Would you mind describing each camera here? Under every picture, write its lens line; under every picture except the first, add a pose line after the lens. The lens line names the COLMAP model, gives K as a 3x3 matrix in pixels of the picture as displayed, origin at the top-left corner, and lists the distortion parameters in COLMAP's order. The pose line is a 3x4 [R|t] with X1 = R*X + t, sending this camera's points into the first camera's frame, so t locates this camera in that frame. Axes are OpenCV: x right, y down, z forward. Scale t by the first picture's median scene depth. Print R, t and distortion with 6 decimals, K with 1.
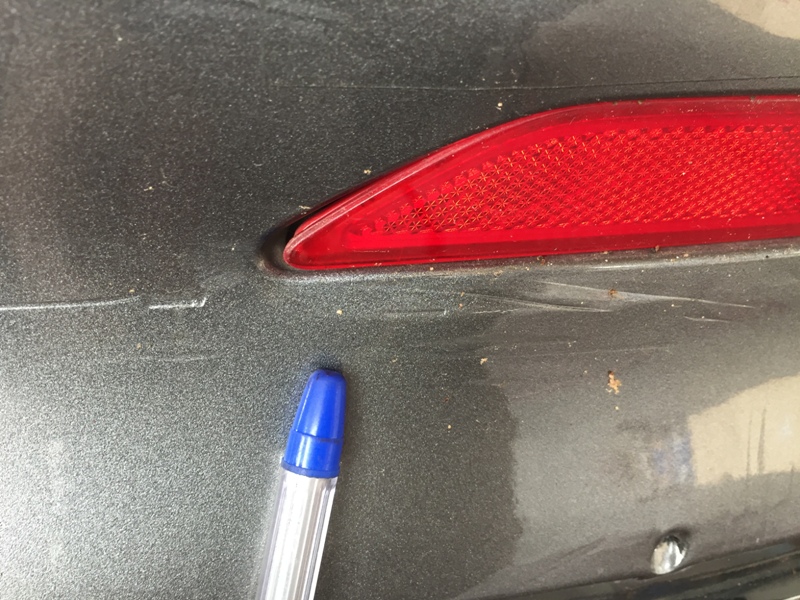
lens RADIAL K [[693.3, 0, 398.4], [0, 693.3, 274.9], [0, 0, 1]] dist [0.089325, -0.153589]
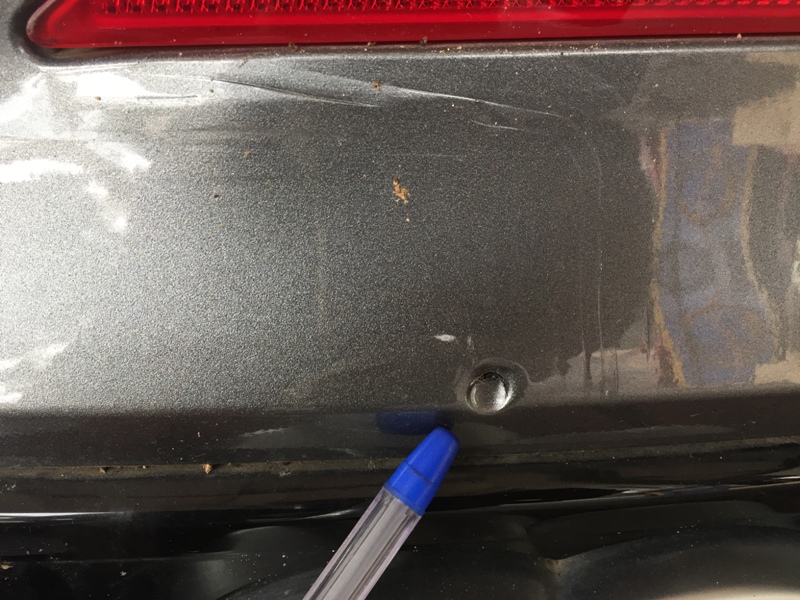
lens RADIAL K [[693.3, 0, 398.4], [0, 693.3, 274.9], [0, 0, 1]] dist [0.089325, -0.153589]
pose [[0.980576, 0.005187, -0.196070, 0.549596], [-0.012572, 0.999257, -0.036439, 0.339260], [0.195735, 0.038196, 0.979913, 0.055446]]
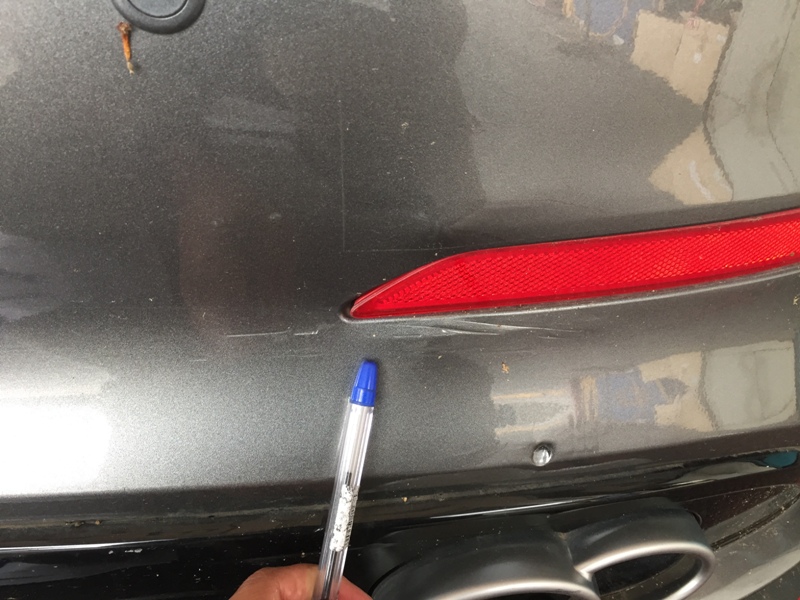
lens RADIAL K [[693.3, 0, 398.4], [0, 693.3, 274.9], [0, 0, 1]] dist [0.089325, -0.153589]
pose [[0.997556, -0.008549, -0.069352, 0.149464], [0.008018, 0.999936, -0.007923, -0.123432], [0.069415, 0.007348, 0.997561, -1.230843]]
